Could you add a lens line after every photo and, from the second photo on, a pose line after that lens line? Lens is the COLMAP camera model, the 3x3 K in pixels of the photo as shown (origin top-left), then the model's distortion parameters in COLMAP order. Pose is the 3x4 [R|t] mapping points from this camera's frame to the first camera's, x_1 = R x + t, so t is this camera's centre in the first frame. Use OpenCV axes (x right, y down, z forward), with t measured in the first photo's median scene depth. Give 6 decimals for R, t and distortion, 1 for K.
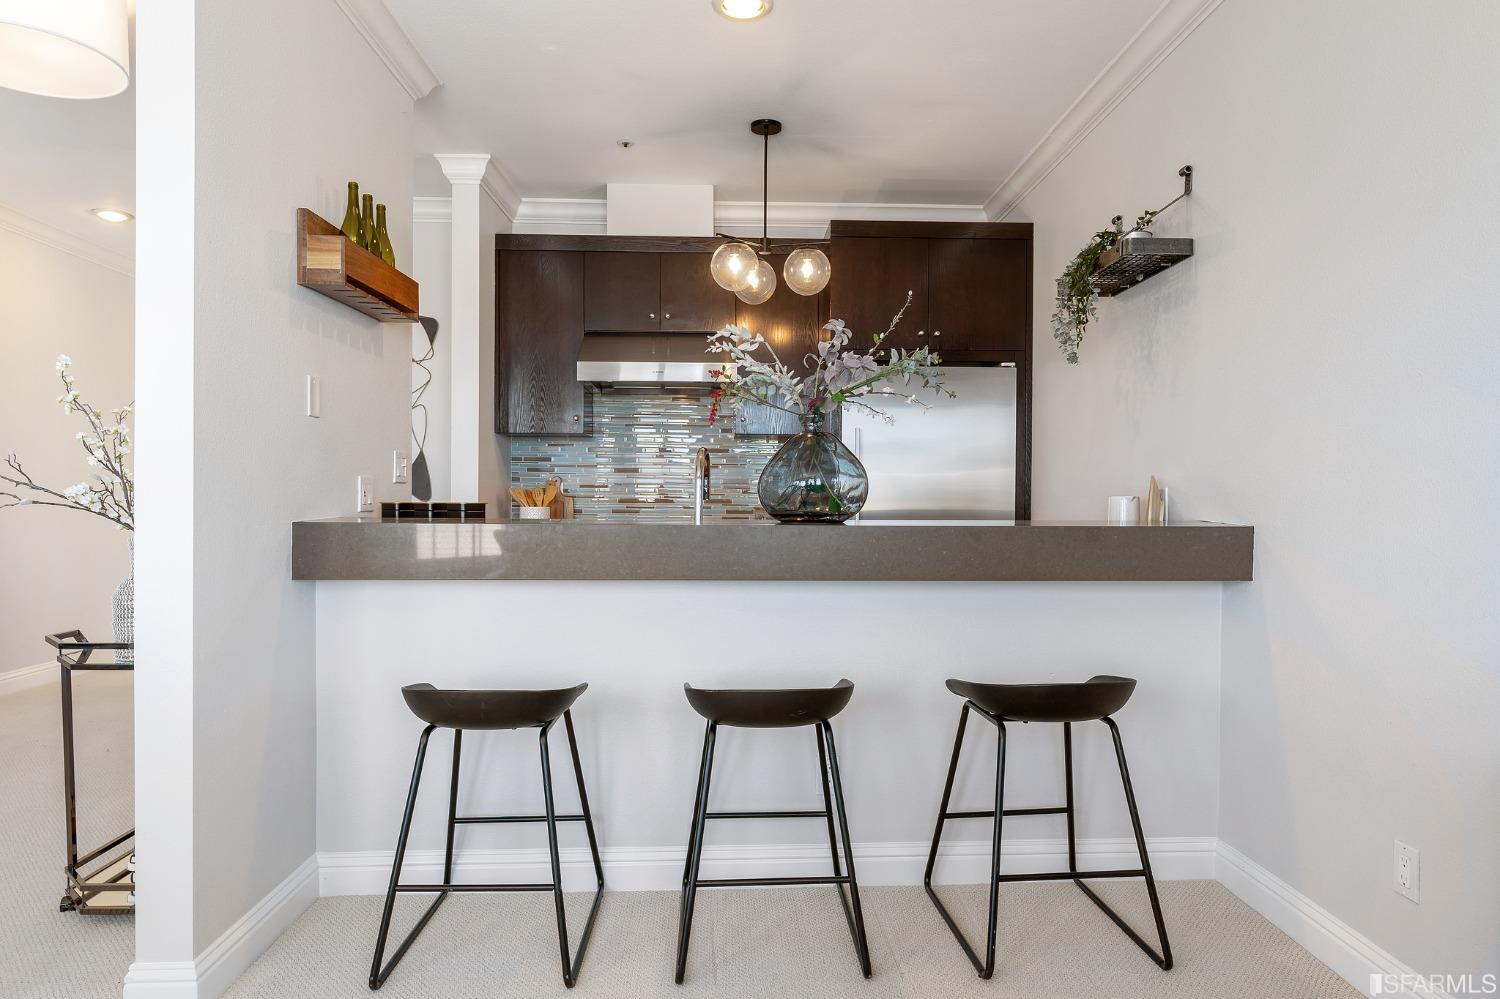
lens RADIAL K [[957.2, 0, 743.8], [0, 957.2, 485.7], [0, 0, 1]] dist [0.014978, -0.001471]
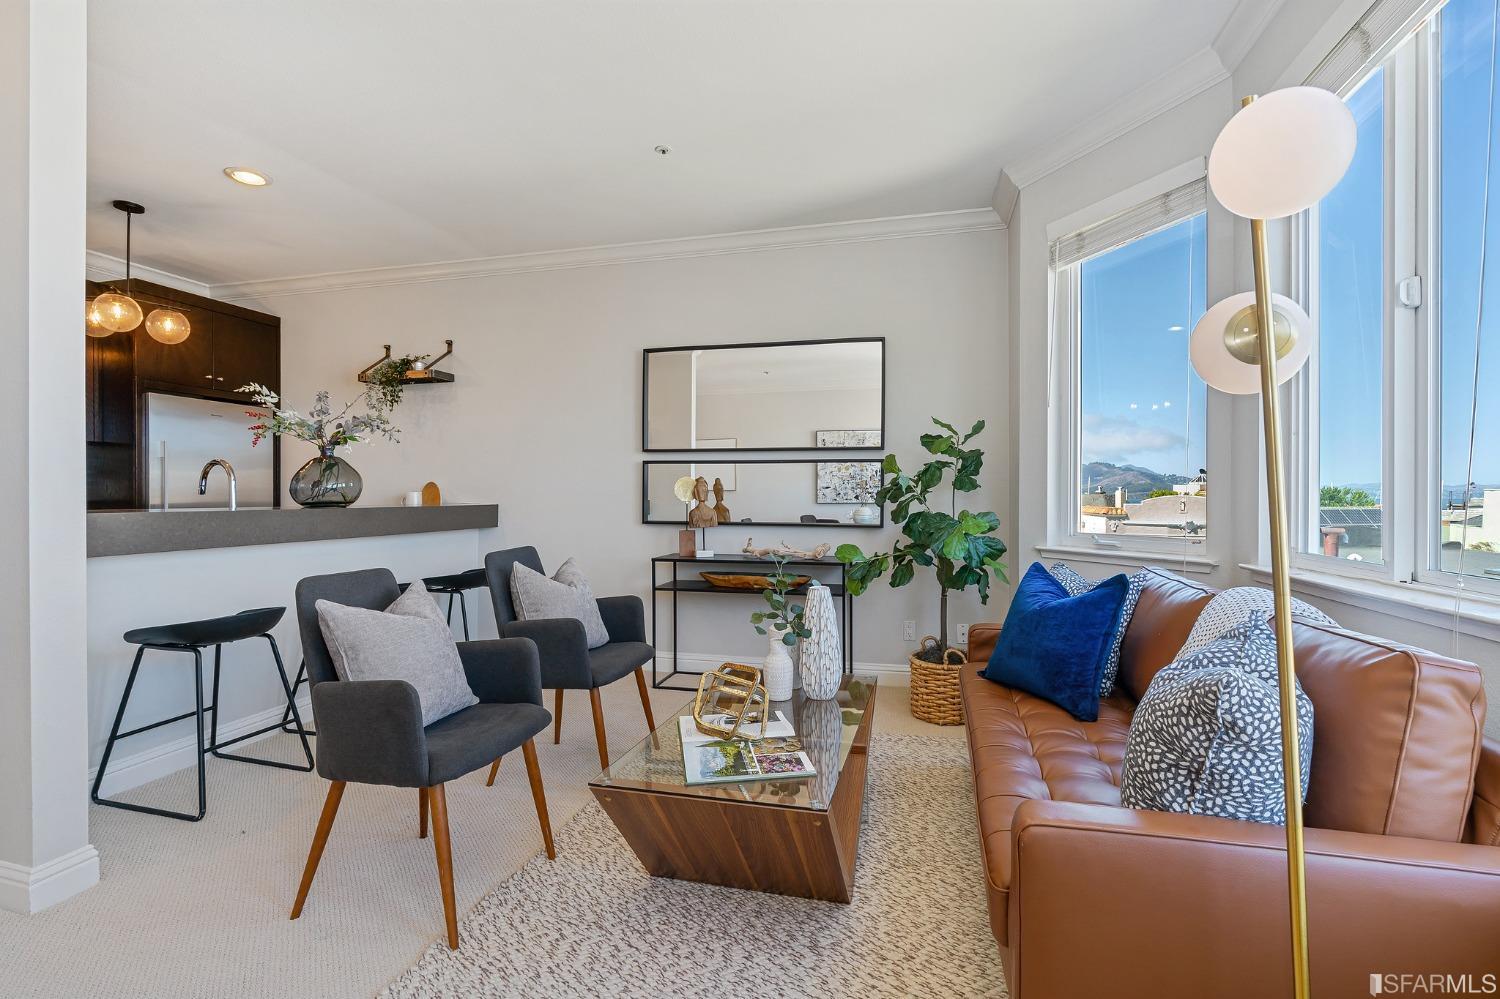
lens RADIAL K [[689.9, 0, 751.9], [0, 689.9, 497.2], [0, 0, 1]] dist [-0.003846, 0.001953]
pose [[0.279241, -0.013250, 0.960130, -0.640527], [-0.014814, 0.999726, 0.018105, -0.010505], [-0.960107, -0.019279, 0.278968, -0.077513]]
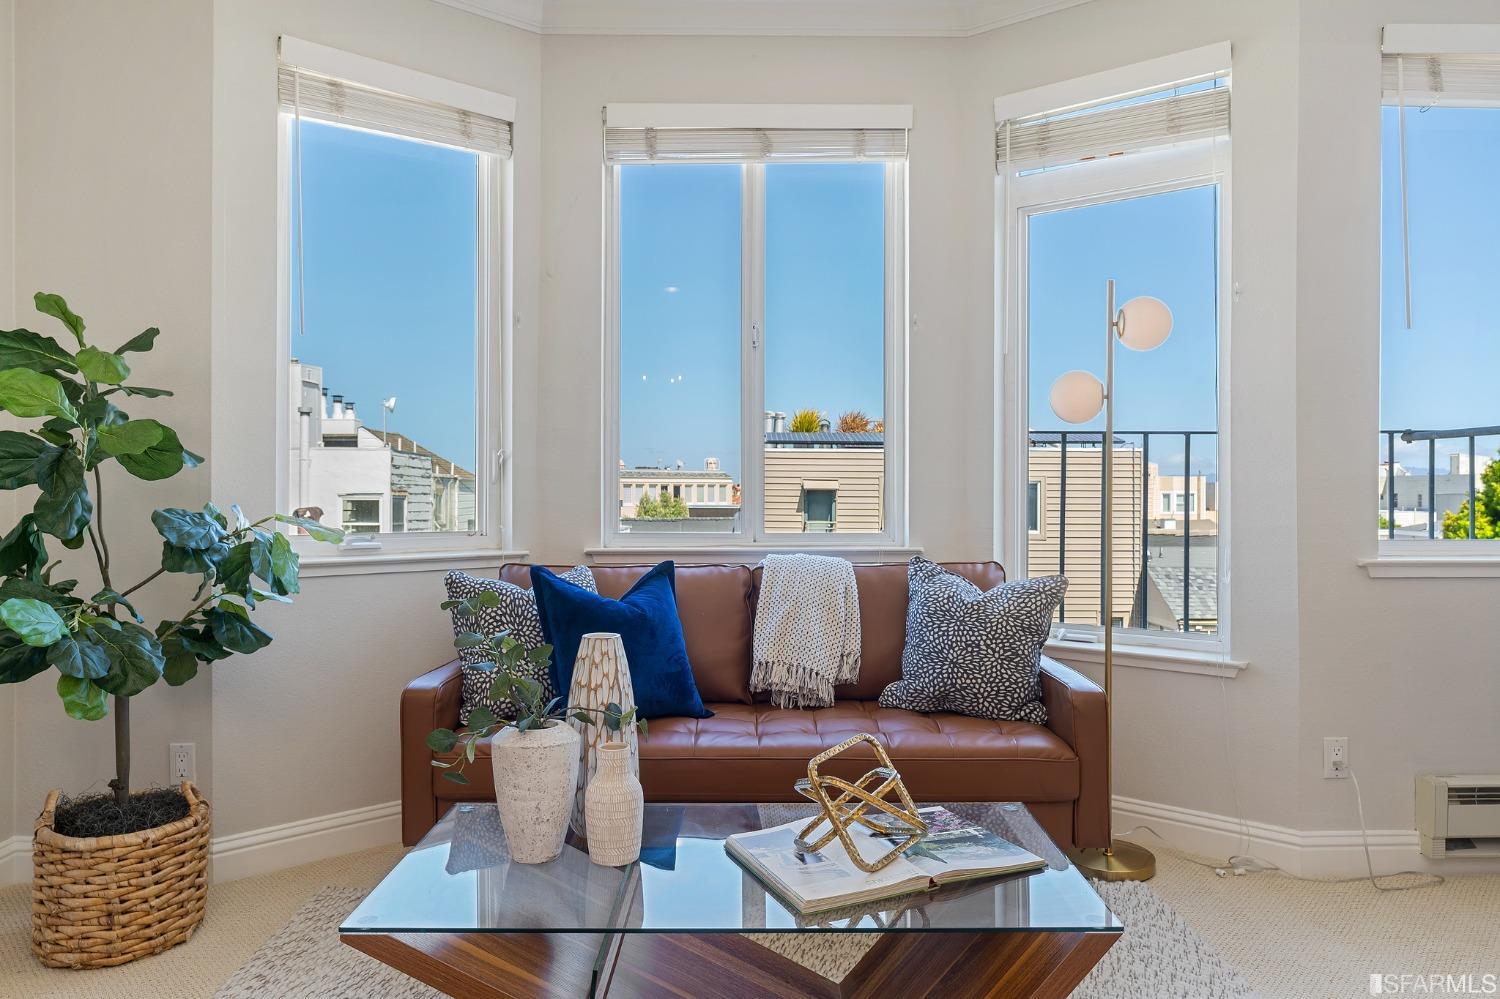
lens RADIAL K [[1008.4, 0, 753.5], [0, 1008.4, 495.7], [0, 0, 1]] dist [0.006433, -0.001224]
pose [[-0.999819, -0.011822, 0.014903, -0.138315], [-0.012067, 0.999792, -0.016434, 0.017350], [-0.014706, -0.016611, -0.999754, 0.510073]]
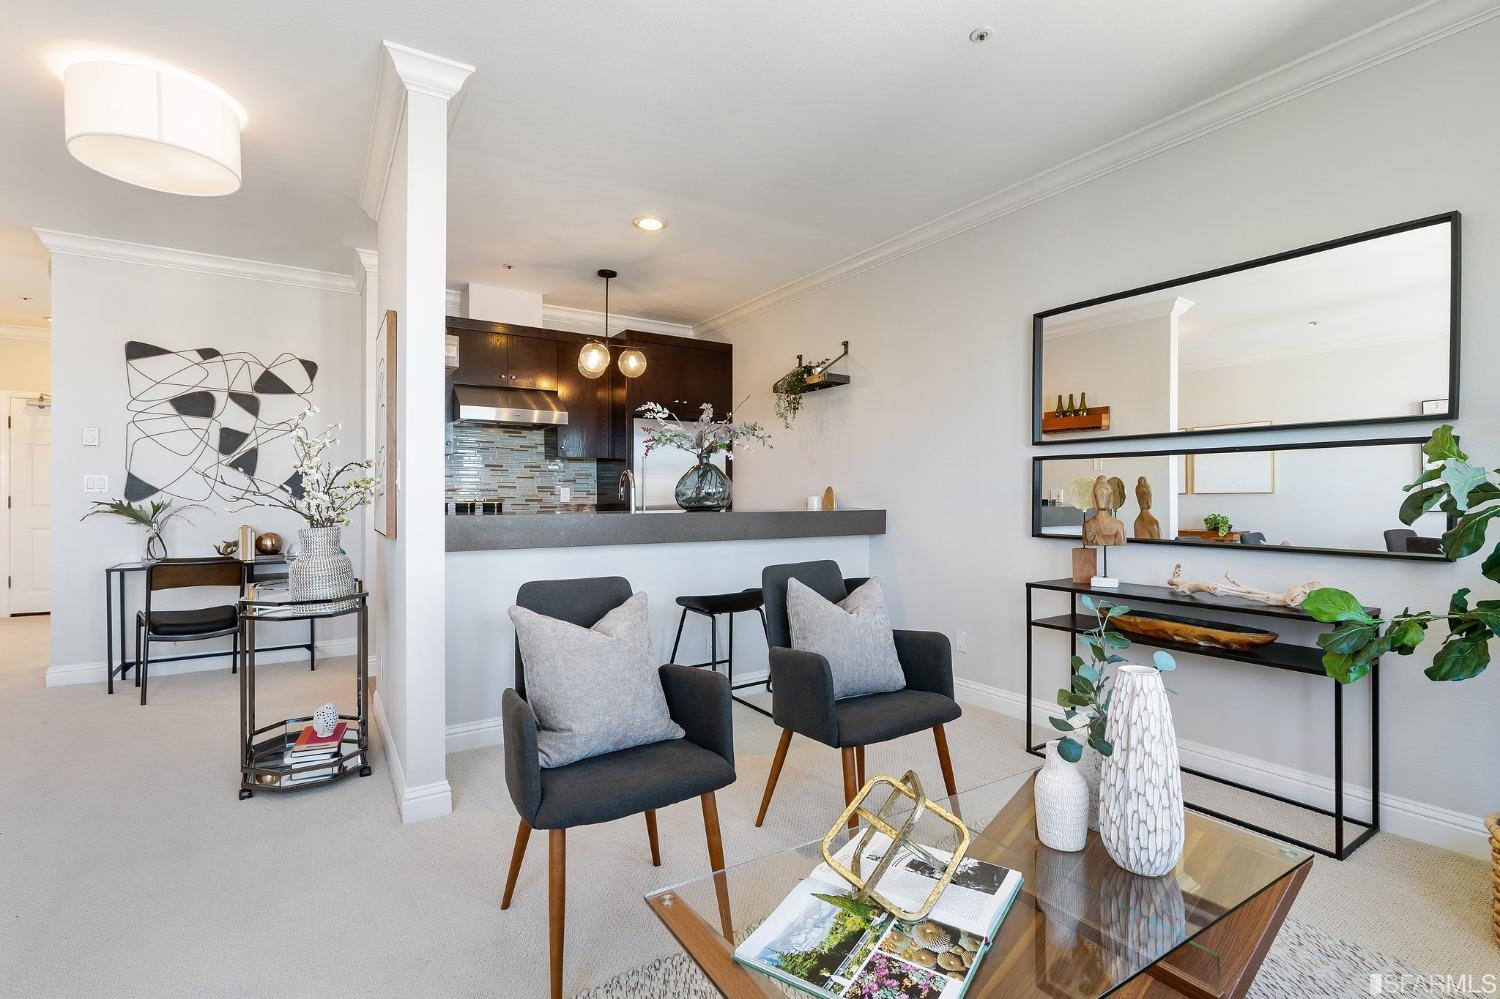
lens RADIAL K [[689.9, 0, 753.7], [0, 689.9, 500.7], [0, 0, 1]] dist [-0.003846, 0.001953]
pose [[0.851848, -0.012868, 0.523631, -0.388793], [-0.000839, 0.999663, 0.025931, -0.013206], [-0.523788, -0.022529, 0.851551, -0.153257]]
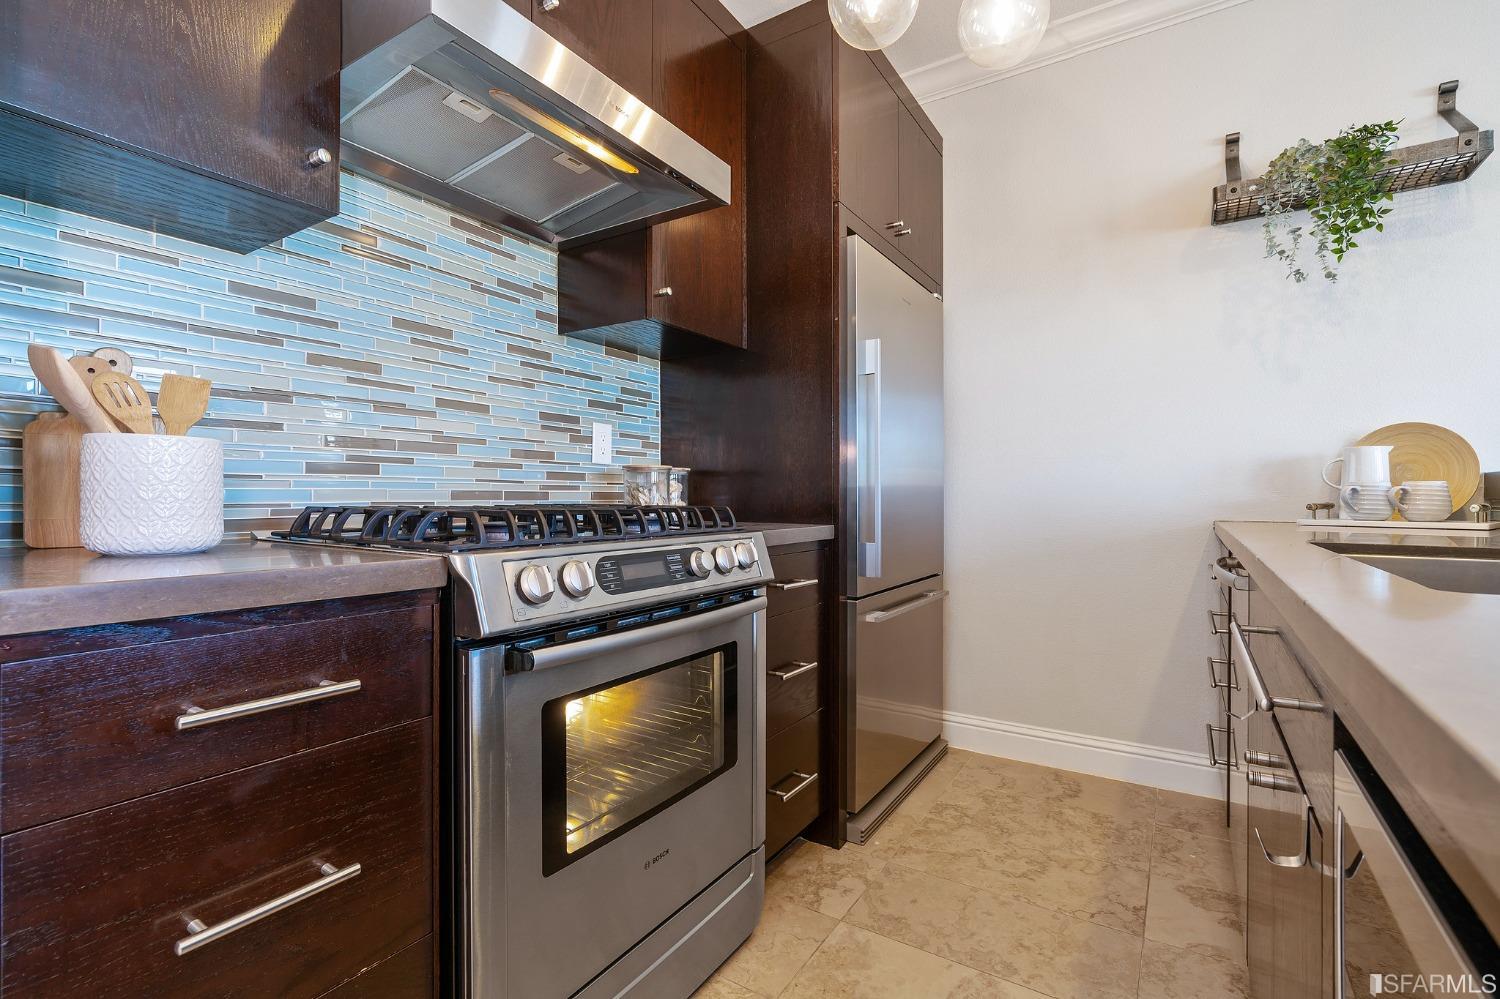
lens RADIAL K [[689.9, 0, 753.1], [0, 689.9, 497.4], [0, 0, 1]] dist [-0.003846, 0.001953]
pose [[0.549501, -0.009295, 0.835441, -0.338553], [-0.009828, 0.999797, 0.017589, 0.040719], [-0.835435, -0.017876, 0.549298, 0.887723]]
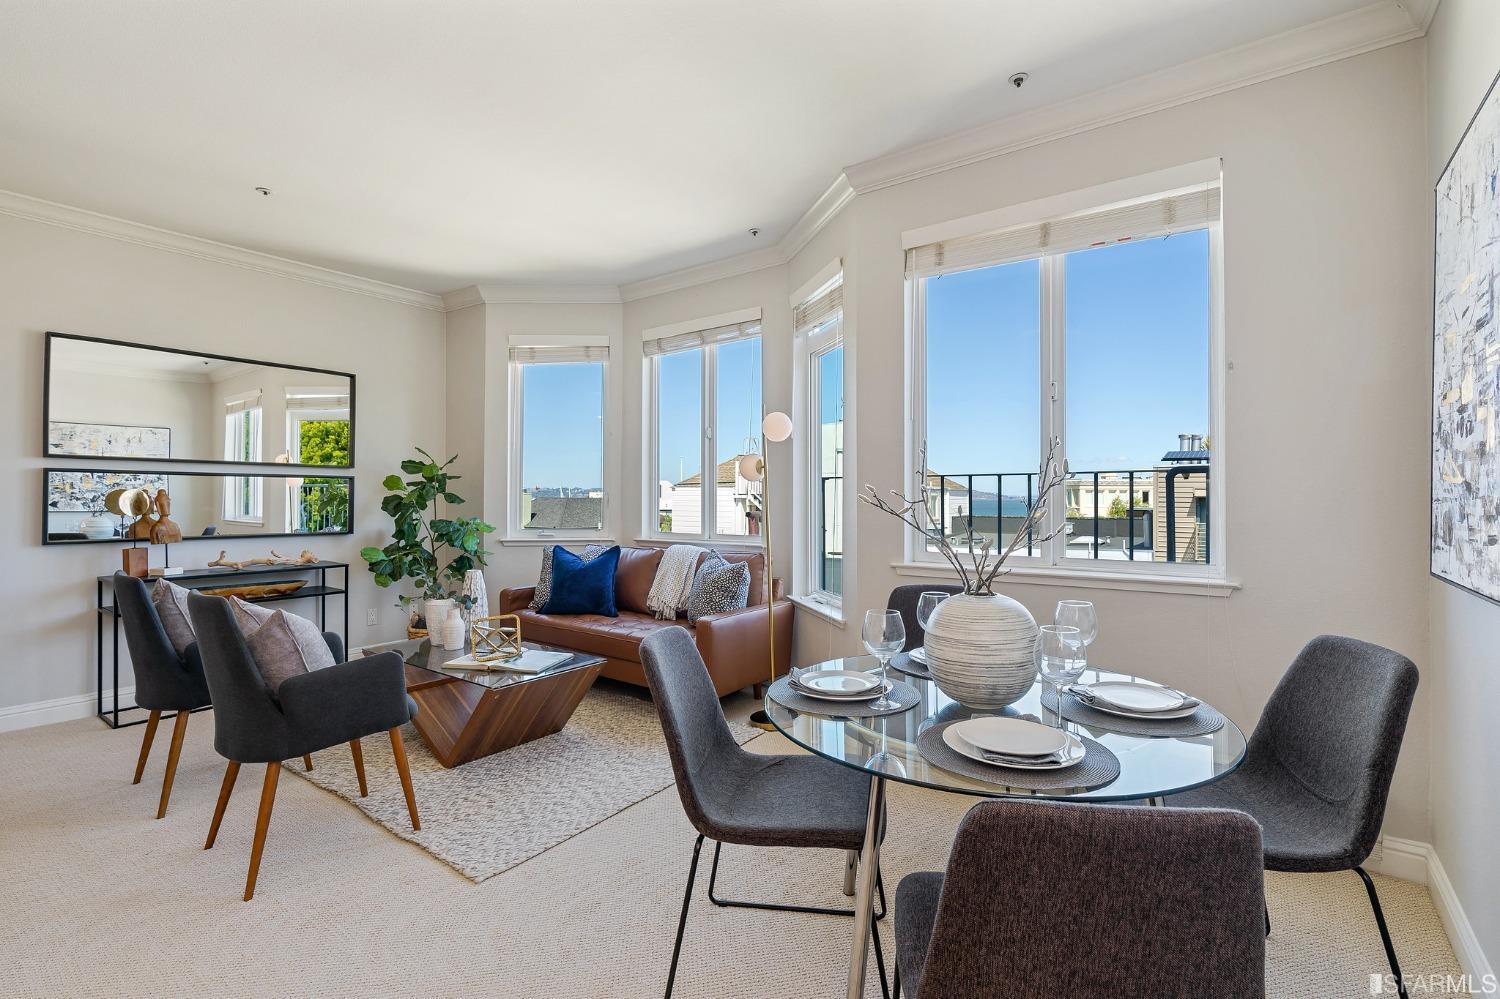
lens RADIAL K [[689.9, 0, 744.1], [0, 689.9, 490.8], [0, 0, 1]] dist [-0.003846, 0.001953]
pose [[-0.783553, -0.005198, 0.621303, -0.890867], [-0.019749, 0.999668, -0.016543, -0.019095], [-0.621011, -0.025233, -0.783396, 0.517677]]
